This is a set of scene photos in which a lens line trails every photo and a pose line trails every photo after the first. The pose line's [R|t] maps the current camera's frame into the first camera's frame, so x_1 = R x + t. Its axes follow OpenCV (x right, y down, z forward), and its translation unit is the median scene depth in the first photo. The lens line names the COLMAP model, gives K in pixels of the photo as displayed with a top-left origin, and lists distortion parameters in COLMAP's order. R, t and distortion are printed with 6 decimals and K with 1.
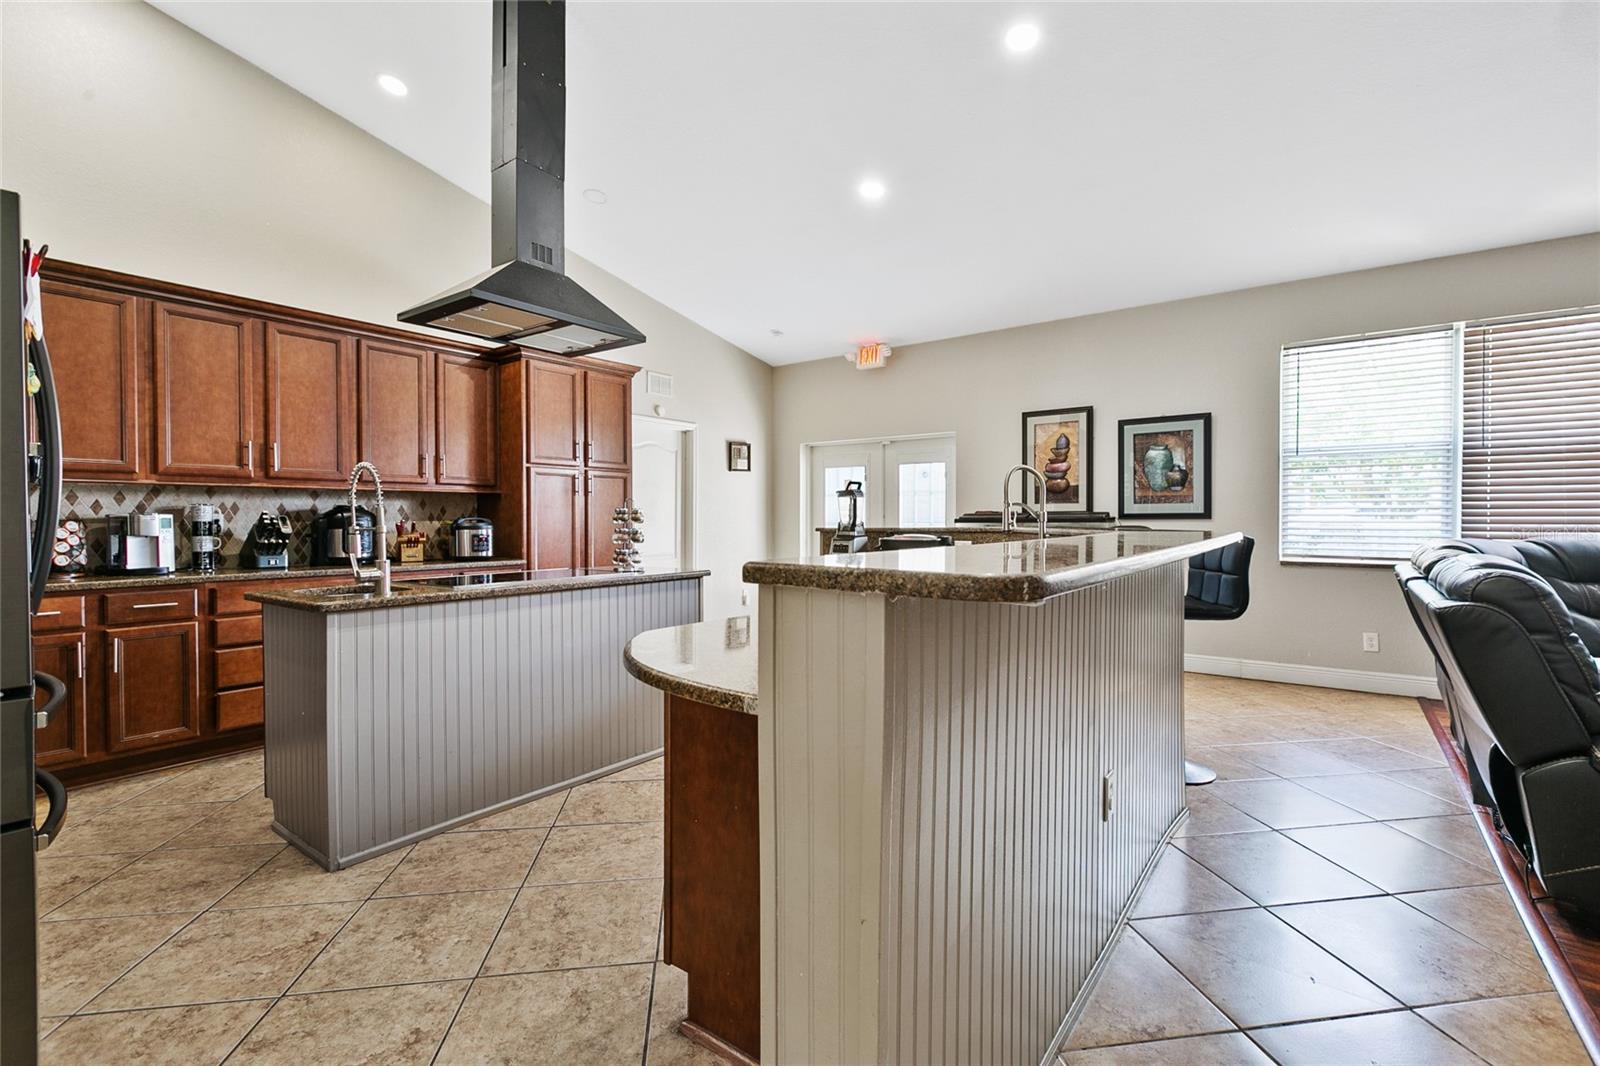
lens RADIAL K [[703.9, 0, 800.7], [0, 703.9, 539.3], [0, 0, 1]] dist [0.002882, -0.001933]
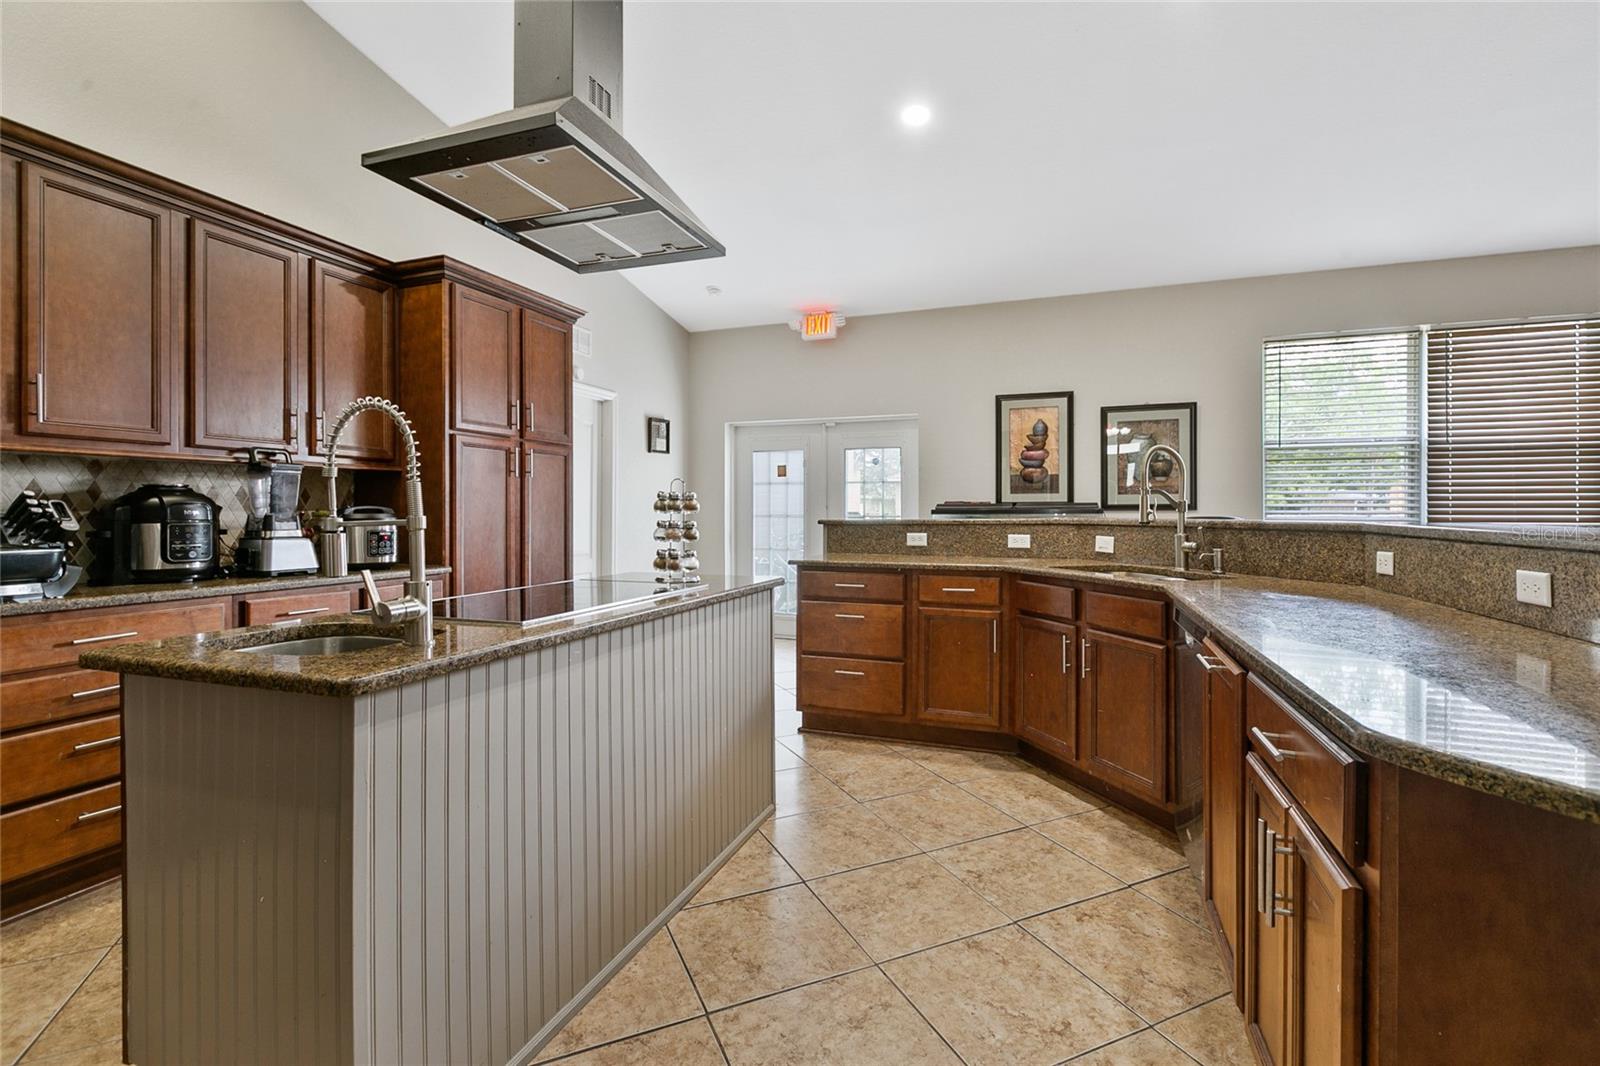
lens RADIAL K [[715.6, 0, 798.1], [0, 715.6, 521.8], [0, 0, 1]] dist [0.000695, -0.001189]
pose [[0.960074, -0.003084, 0.279730, -0.252008], [0.007338, 0.999873, -0.014159, -0.002739], [-0.279651, 0.015647, 0.959974, 0.215184]]
